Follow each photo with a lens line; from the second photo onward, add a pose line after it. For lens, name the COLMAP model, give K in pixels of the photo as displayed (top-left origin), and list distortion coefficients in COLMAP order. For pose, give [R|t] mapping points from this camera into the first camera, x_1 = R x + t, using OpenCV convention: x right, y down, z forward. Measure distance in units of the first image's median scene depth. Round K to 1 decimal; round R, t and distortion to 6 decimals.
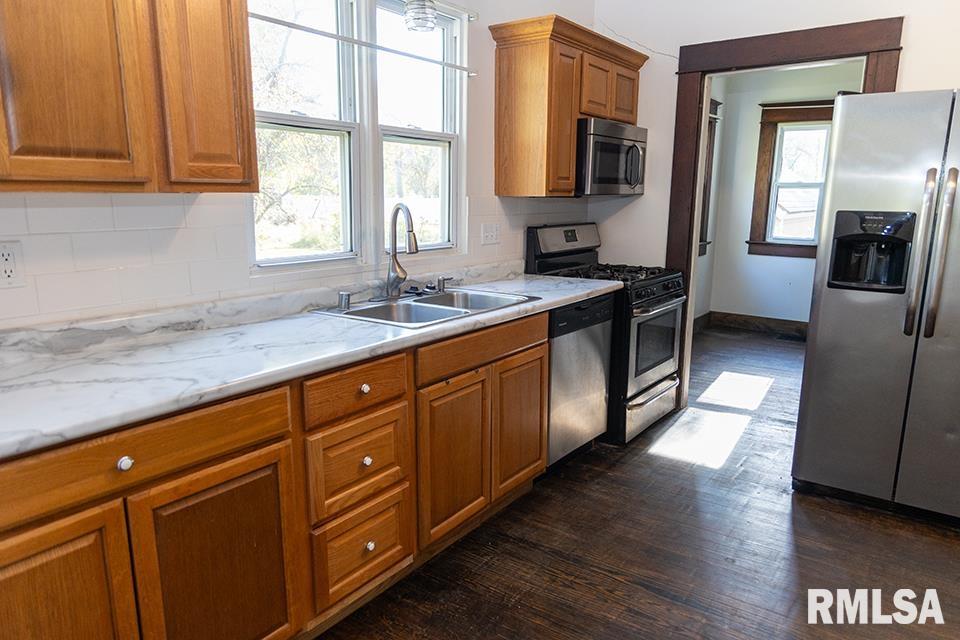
lens RADIAL K [[643.3, 0, 481.3], [0, 643.3, 324.8], [0, 0, 1]] dist [0.006136, -0.001376]
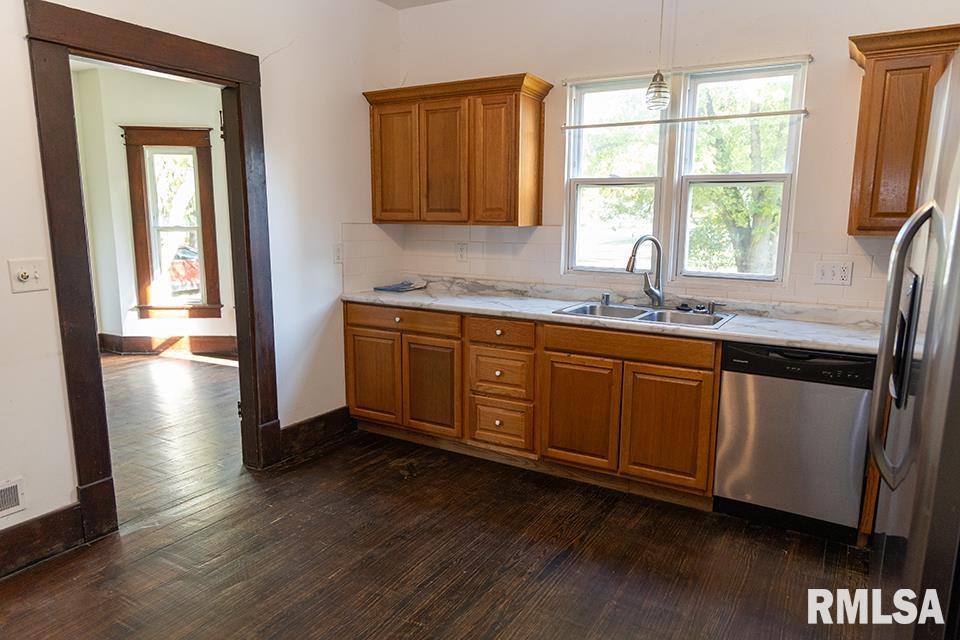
lens RADIAL K [[643.3, 0, 481.3], [0, 643.3, 324.8], [0, 0, 1]] dist [0.006136, -0.001376]
pose [[0.091496, 0.164872, -0.982062, 1.111653], [-0.207447, 0.967718, 0.143137, -0.120343], [0.973958, 0.190629, 0.122745, 0.496193]]
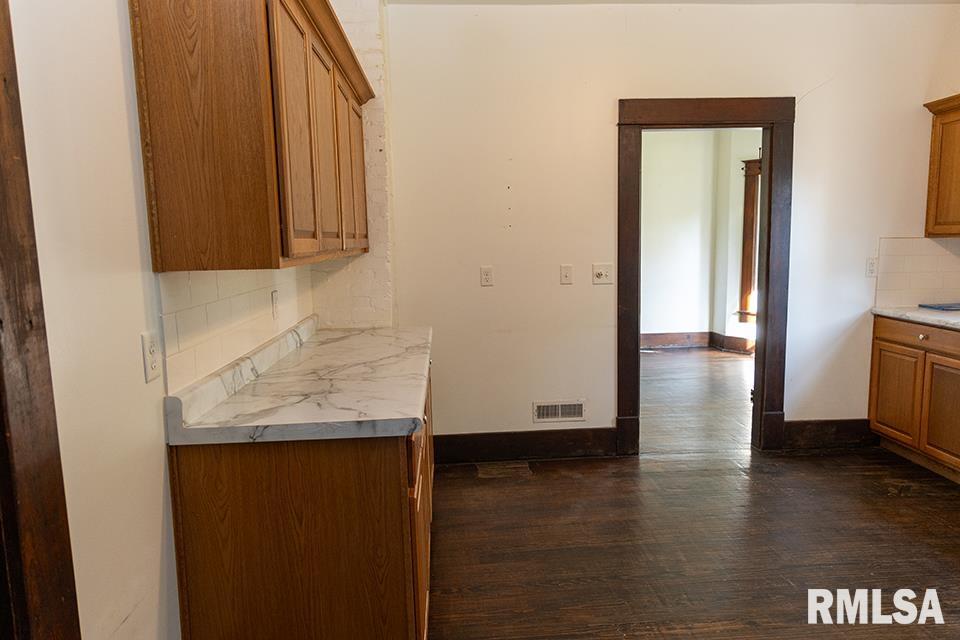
lens RADIAL K [[643.3, 0, 481.3], [0, 643.3, 324.8], [0, 0, 1]] dist [0.006136, -0.001376]
pose [[-0.775785, 0.094409, -0.623895, 1.267581], [-0.112956, 0.951994, 0.284513, -0.196015], [0.620805, 0.291193, -0.727879, 0.887622]]
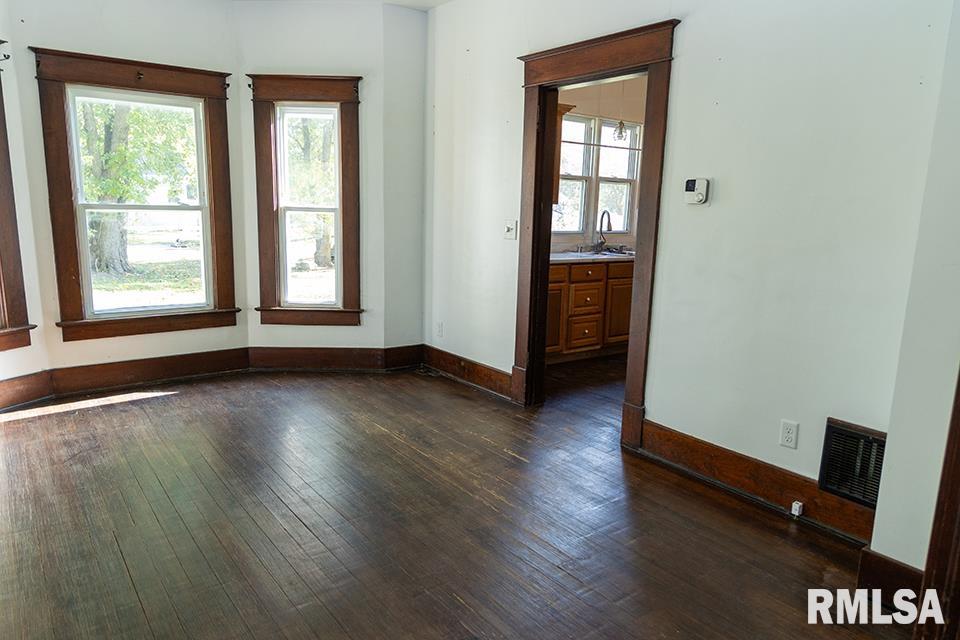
lens RADIAL K [[643.3, 0, 481.3], [0, 643.3, 324.8], [0, 0, 1]] dist [0.006136, -0.001376]
pose [[0.954807, 0.070930, -0.288638, 0.142554], [-0.076555, 0.997031, -0.008230, 0.270457], [0.287198, 0.029955, 0.957403, -1.312293]]
